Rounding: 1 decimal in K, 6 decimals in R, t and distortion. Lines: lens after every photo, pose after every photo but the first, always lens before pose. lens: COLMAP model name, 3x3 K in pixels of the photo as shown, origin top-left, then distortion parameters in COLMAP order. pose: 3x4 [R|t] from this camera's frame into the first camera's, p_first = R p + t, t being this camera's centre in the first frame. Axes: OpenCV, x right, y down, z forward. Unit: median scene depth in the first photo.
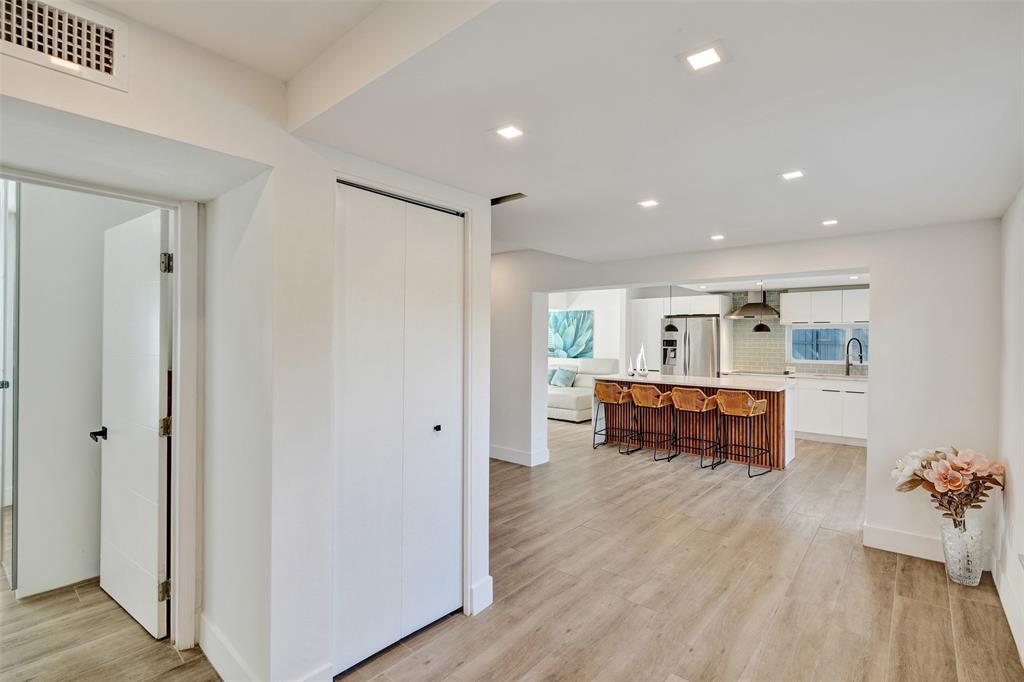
lens RADIAL K [[472.6, 0, 512.0], [0, 472.6, 341.0], [0, 0, 1]] dist [-0.002073, -0.000347]
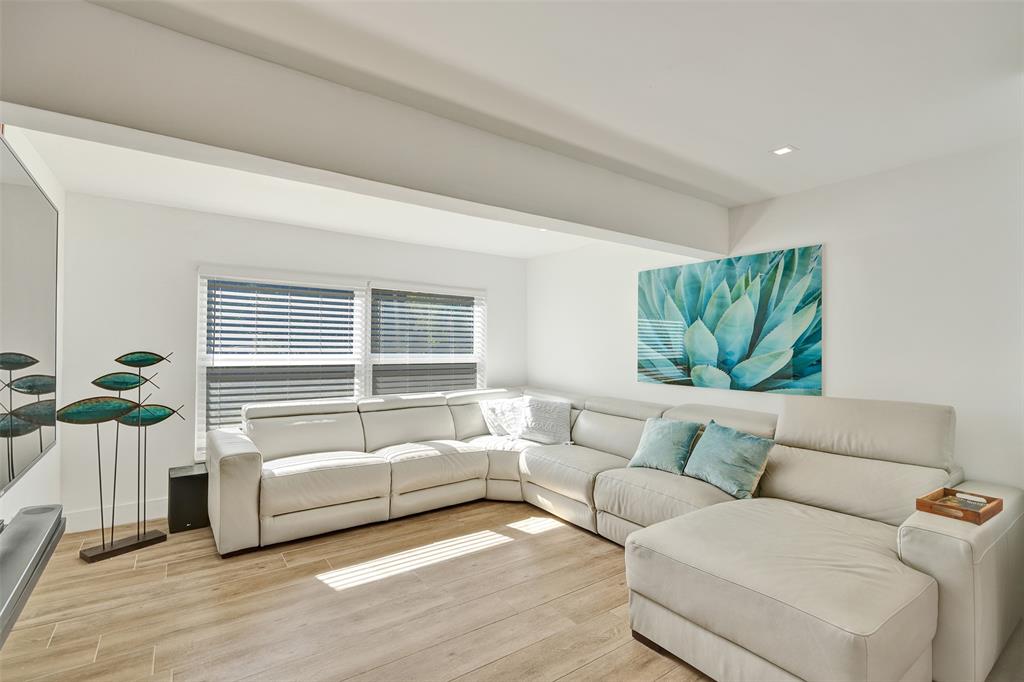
lens RADIAL K [[472.6, 0, 512.0], [0, 472.6, 341.0], [0, 0, 1]] dist [-0.002073, -0.000347]
pose [[0.972729, -0.001659, -0.231940, 0.041186], [-0.002395, 0.999849, -0.017194, 0.006502], [0.231933, 0.017281, 0.972578, 0.644568]]
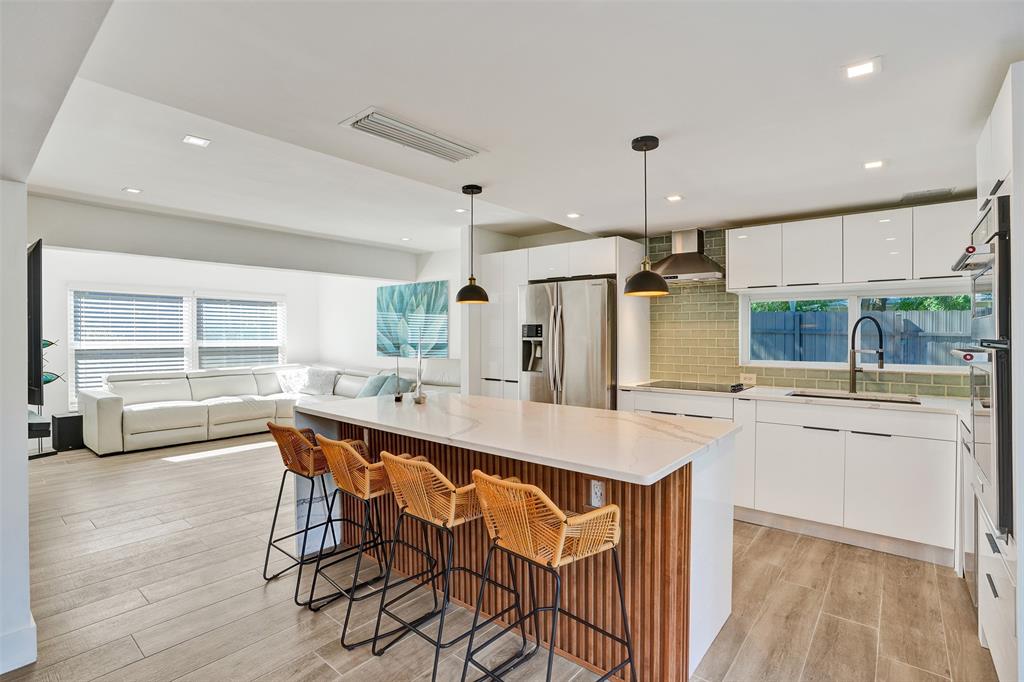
lens RADIAL K [[491.6, 0, 512.0], [0, 491.6, 341.0], [0, 0, 1]] dist [-0.088307, 0.041308]
pose [[0.999696, -0.006136, 0.023887, 0.240975], [0.005904, 0.999935, 0.009757, 0.008586], [-0.023945, -0.009613, 0.999667, 0.360778]]
